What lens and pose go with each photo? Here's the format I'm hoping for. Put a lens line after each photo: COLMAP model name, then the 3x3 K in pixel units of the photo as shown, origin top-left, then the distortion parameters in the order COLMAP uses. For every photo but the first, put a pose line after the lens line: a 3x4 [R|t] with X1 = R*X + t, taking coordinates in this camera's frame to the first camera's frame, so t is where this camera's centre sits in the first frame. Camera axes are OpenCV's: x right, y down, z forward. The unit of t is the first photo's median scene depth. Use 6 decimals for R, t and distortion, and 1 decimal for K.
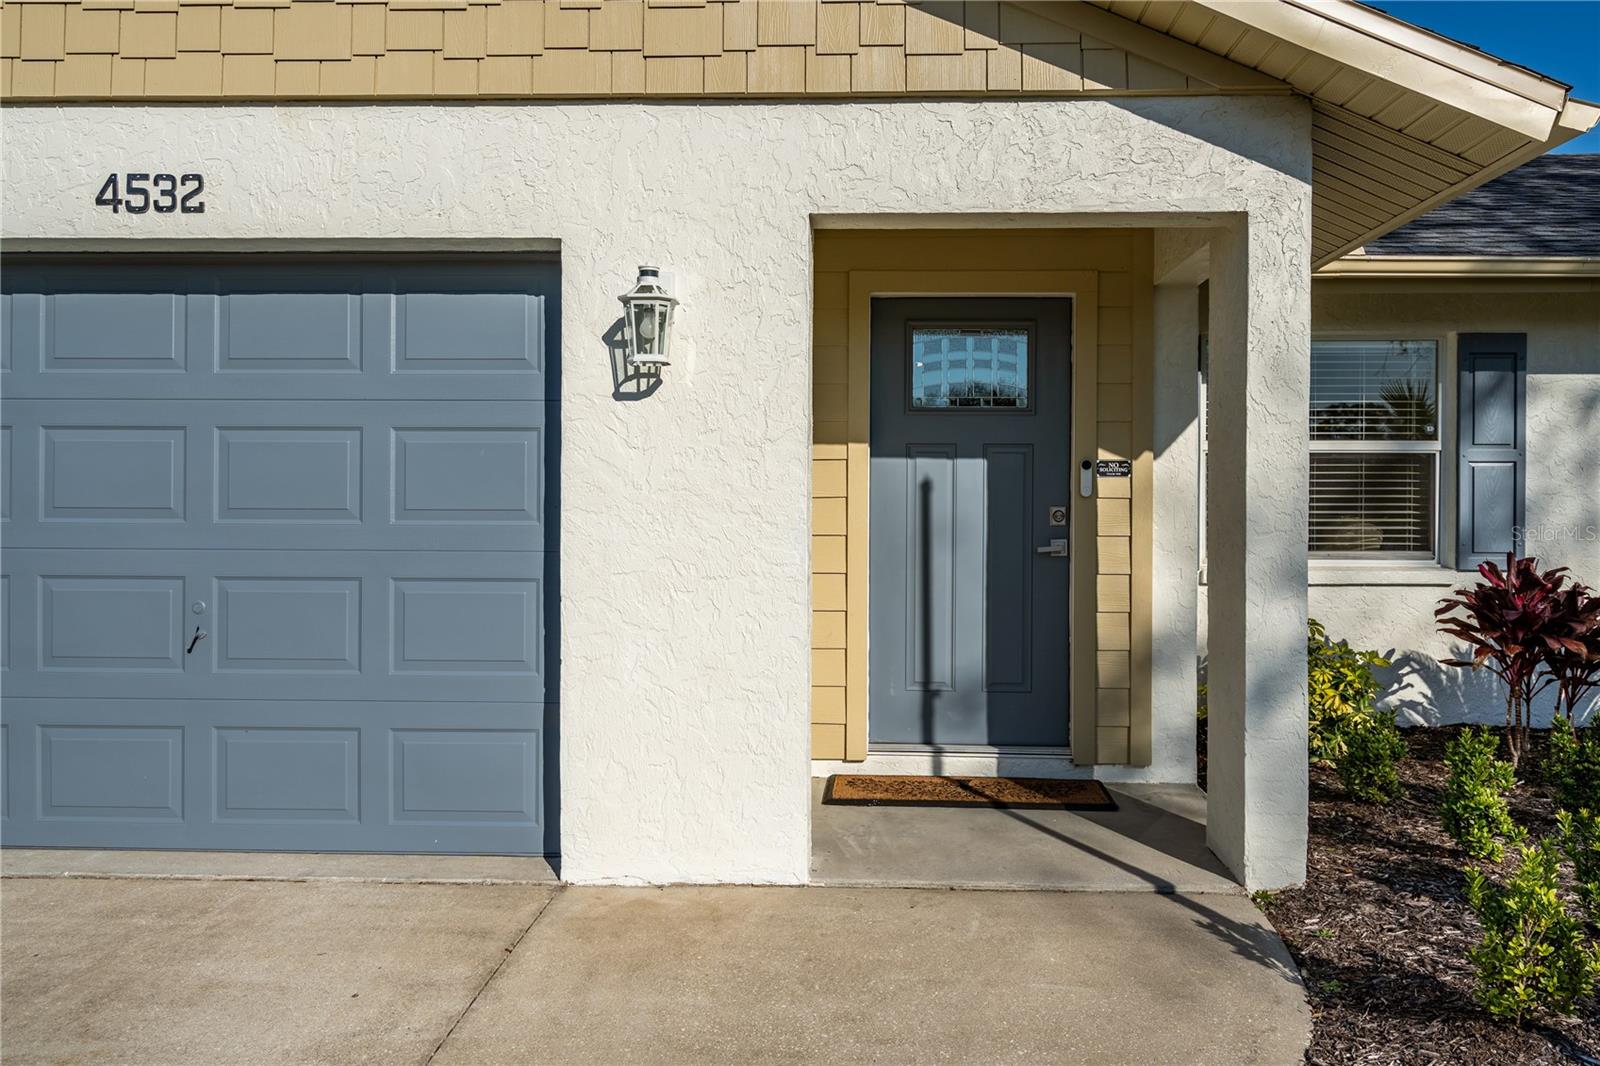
lens RADIAL K [[1063.9, 0, 879.9], [0, 1063.9, 504.0], [0, 0, 1]] dist [0.010481, 0.005352]
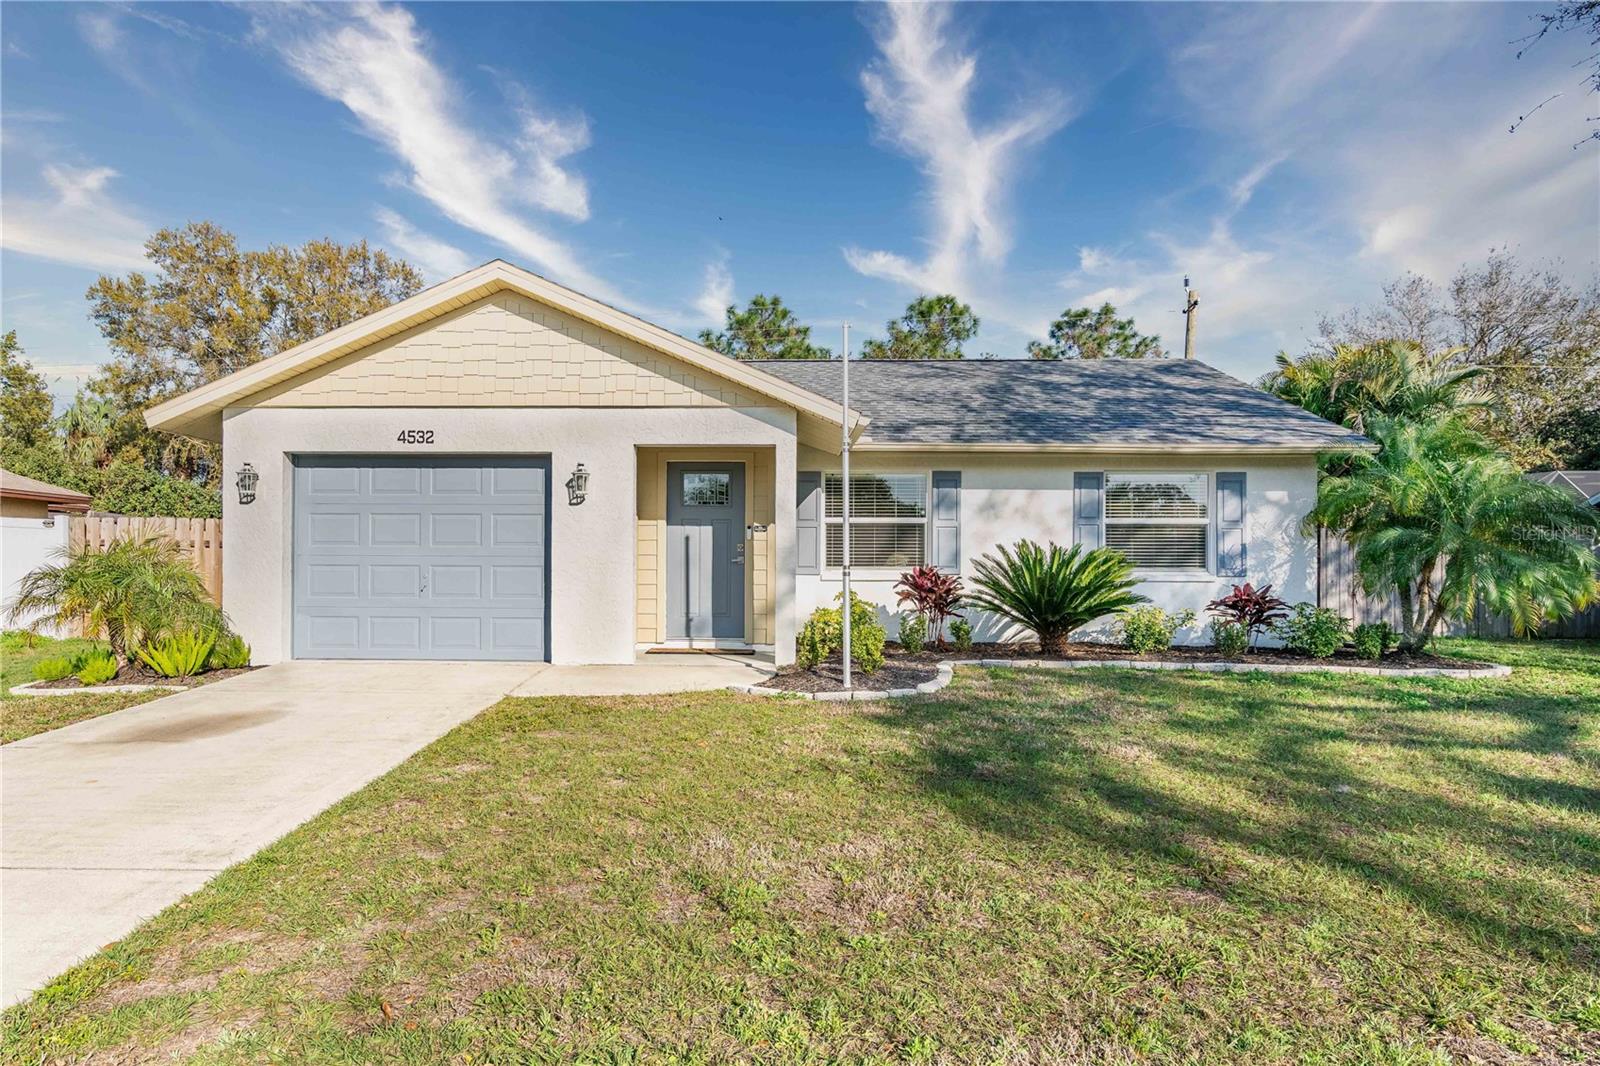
lens RADIAL K [[942.4, 0, 784.0], [0, 942.4, 545.0], [0, 0, 1]] dist [0.013202, -0.001765]
pose [[0.999903, -0.000545, 0.013890, 0.320712], [0.000925, 0.999626, -0.027317, 0.088727], [-0.013870, 0.027328, 0.999530, -1.666140]]
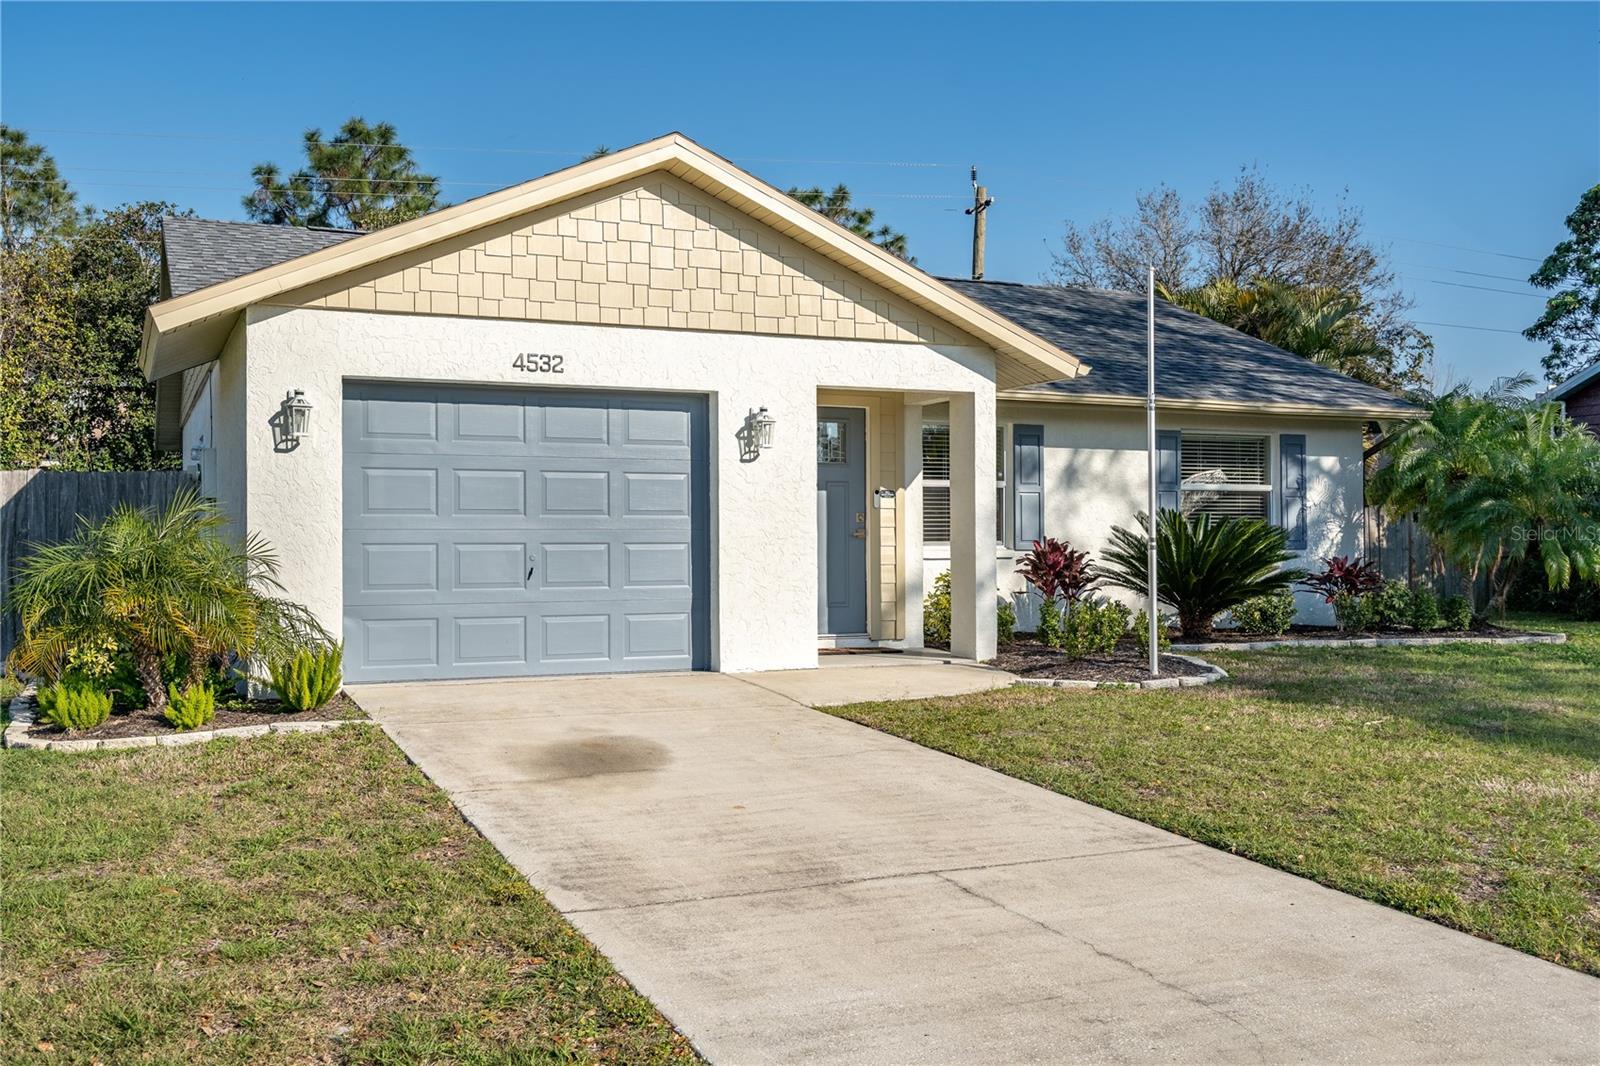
lens RADIAL K [[1453.4, 0, 814.0], [0, 1453.4, 528.3], [0, 0, 1]] dist [-0.012029, 0.000154]
pose [[0.898785, -0.003320, 0.438377, -1.463836], [0.010115, 0.999862, -0.013166, 0.087240], [-0.438273, 0.016267, 0.898695, -1.867380]]
